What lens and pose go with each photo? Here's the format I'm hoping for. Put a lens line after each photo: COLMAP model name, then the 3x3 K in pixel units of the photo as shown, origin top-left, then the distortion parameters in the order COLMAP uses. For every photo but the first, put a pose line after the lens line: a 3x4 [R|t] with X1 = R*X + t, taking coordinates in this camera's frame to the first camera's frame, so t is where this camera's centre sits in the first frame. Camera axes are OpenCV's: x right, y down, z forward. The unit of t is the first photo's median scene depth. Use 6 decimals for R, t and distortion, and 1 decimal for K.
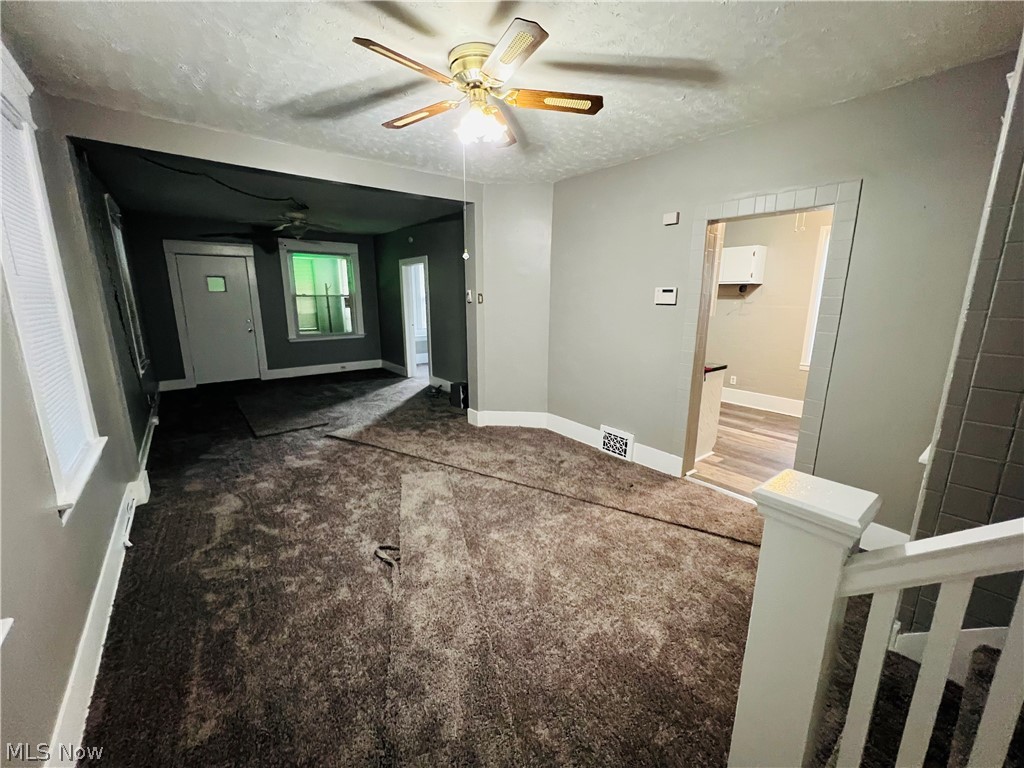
lens RADIAL K [[410.5, 0, 515.5], [0, 410.5, 380.9], [0, 0, 1]] dist [-0.002156, 0.001286]
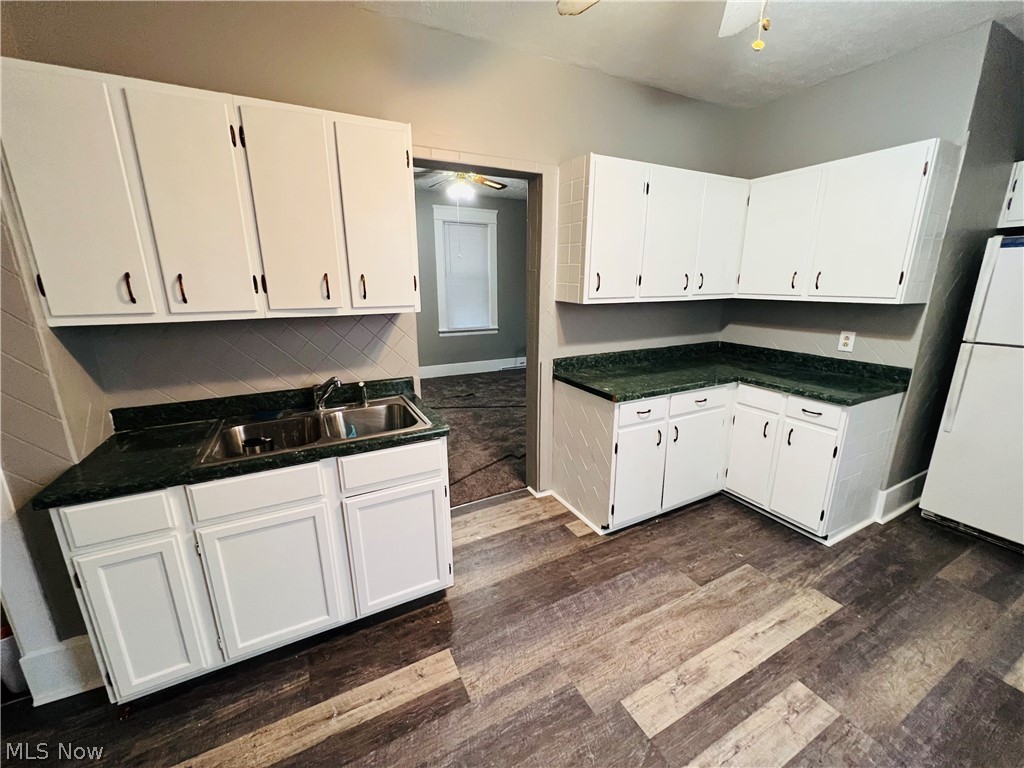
lens RADIAL K [[410.5, 0, 515.0], [0, 410.5, 382.0], [0, 0, 1]] dist [-0.002156, 0.001286]
pose [[-0.183012, 0.239156, -0.953578, 0.930130], [-0.196246, 0.941551, 0.273804, -0.160297], [0.963325, 0.237245, -0.125382, 0.813601]]
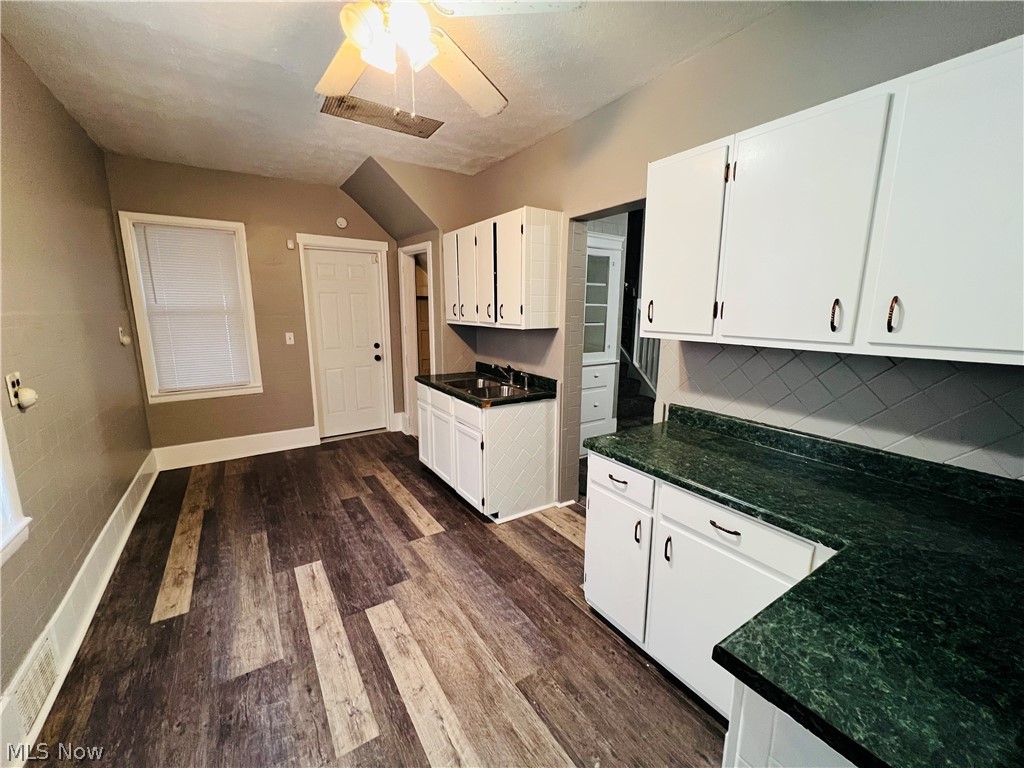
lens RADIAL K [[410.5, 0, 514.4], [0, 410.5, 385.0], [0, 0, 1]] dist [-0.002156, 0.001286]
pose [[-0.997058, -0.022281, 0.073335, 0.490578], [0.007136, 0.925673, 0.378258, -0.248042], [-0.076312, 0.377669, -0.922791, 1.247917]]
